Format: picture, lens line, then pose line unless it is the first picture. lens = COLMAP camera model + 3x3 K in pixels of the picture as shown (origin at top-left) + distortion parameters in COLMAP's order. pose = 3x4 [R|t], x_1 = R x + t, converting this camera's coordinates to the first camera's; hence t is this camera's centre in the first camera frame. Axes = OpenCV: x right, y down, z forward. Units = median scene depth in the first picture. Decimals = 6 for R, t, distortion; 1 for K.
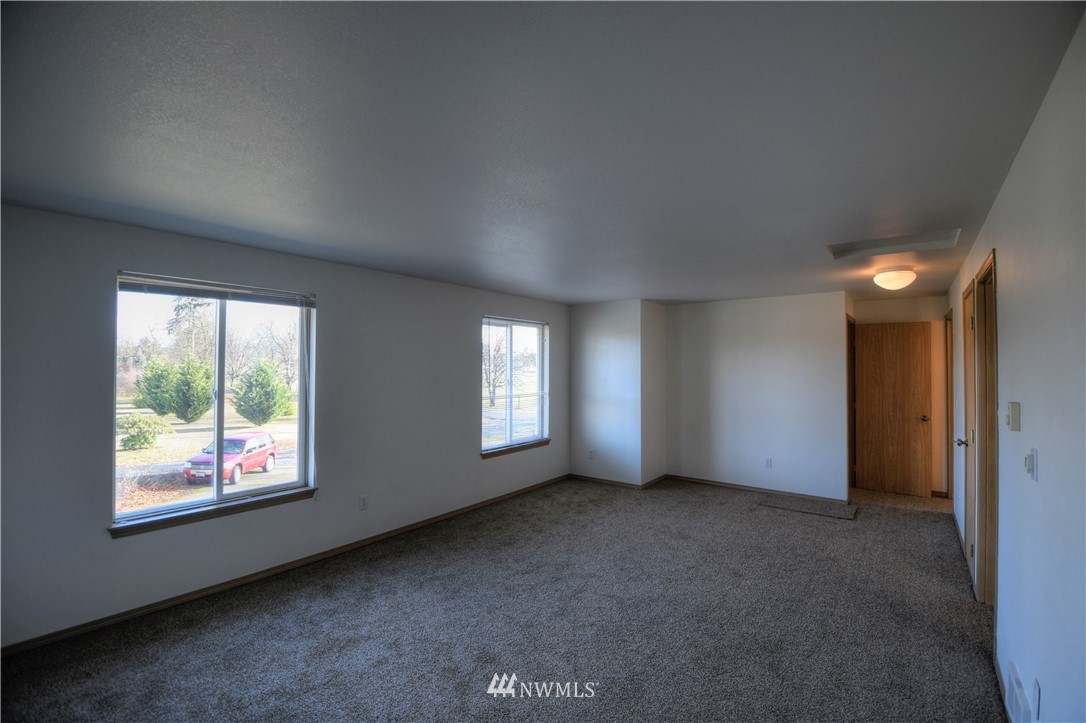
lens RADIAL K [[481.9, 0, 552.6], [0, 481.9, 364.2], [0, 0, 1]] dist [-0.000178, -0.010923]
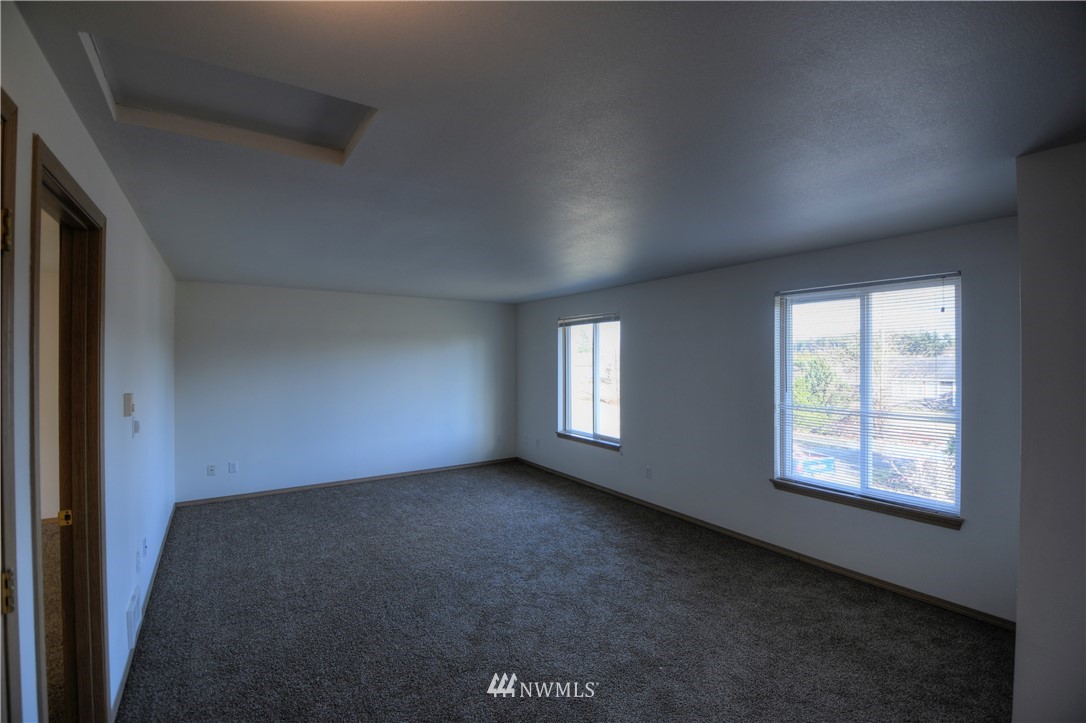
lens RADIAL K [[481.9, 0, 538.5], [0, 481.9, 359.6], [0, 0, 1]] dist [-0.000178, -0.010923]
pose [[-0.345368, 0.007400, -0.938438, 0.700961], [0.008301, 0.999954, 0.004830, -0.007821], [0.938431, -0.006122, -0.345413, 0.948450]]
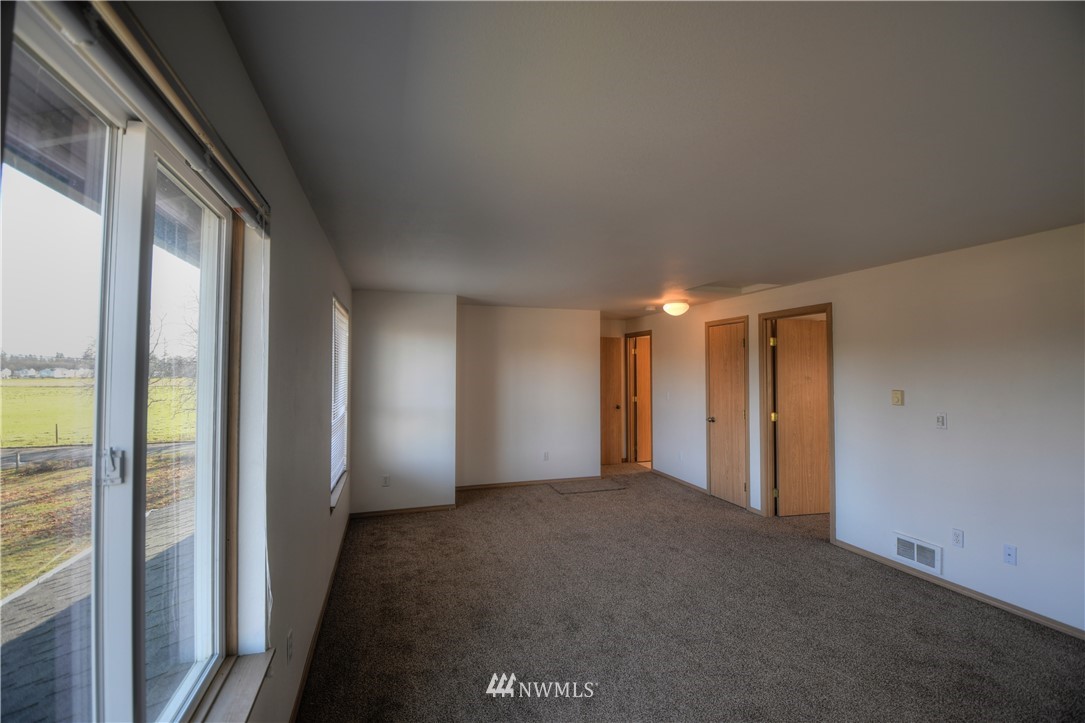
lens RADIAL K [[481.5, 0, 545.8], [0, 481.5, 357.8], [0, 0, 1]] dist [-0.000178, -0.010923]
pose [[0.573495, 0.012783, 0.819109, -0.534576], [-0.000618, 0.999885, -0.015172, -0.007800], [-0.819209, 0.008195, 0.573437, 0.404825]]
